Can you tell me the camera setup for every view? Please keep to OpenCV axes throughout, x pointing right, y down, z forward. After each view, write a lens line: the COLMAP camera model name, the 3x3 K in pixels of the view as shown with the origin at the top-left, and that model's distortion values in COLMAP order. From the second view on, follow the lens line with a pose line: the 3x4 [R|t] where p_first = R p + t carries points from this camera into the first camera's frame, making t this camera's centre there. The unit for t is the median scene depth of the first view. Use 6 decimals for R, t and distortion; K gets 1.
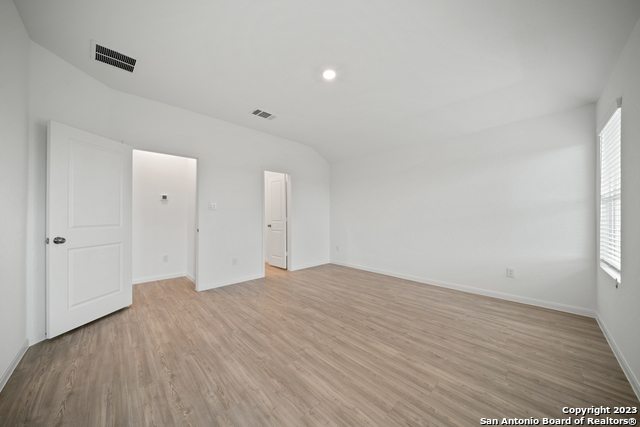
lens RADIAL K [[218.7, 0, 319.6], [0, 218.7, 213.0], [0, 0, 1]] dist [-0.002419, -0.000239]
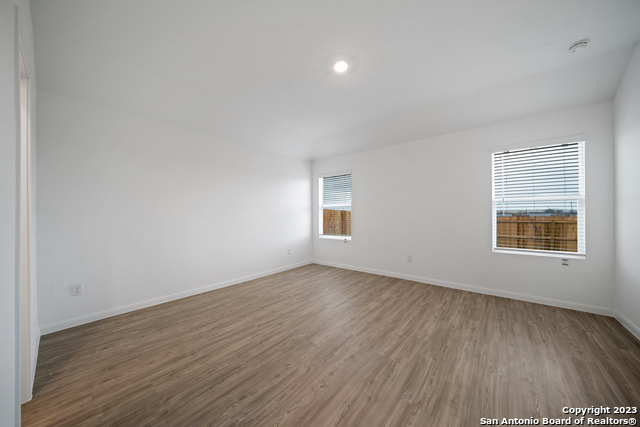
lens RADIAL K [[218.7, 0, 319.0], [0, 218.7, 215.2], [0, 0, 1]] dist [-0.002419, -0.000239]
pose [[-0.099890, -0.003742, 0.994991, -0.960862], [-0.004656, 0.999984, 0.003293, 0.012647], [-0.994988, -0.004304, -0.099906, 1.296582]]
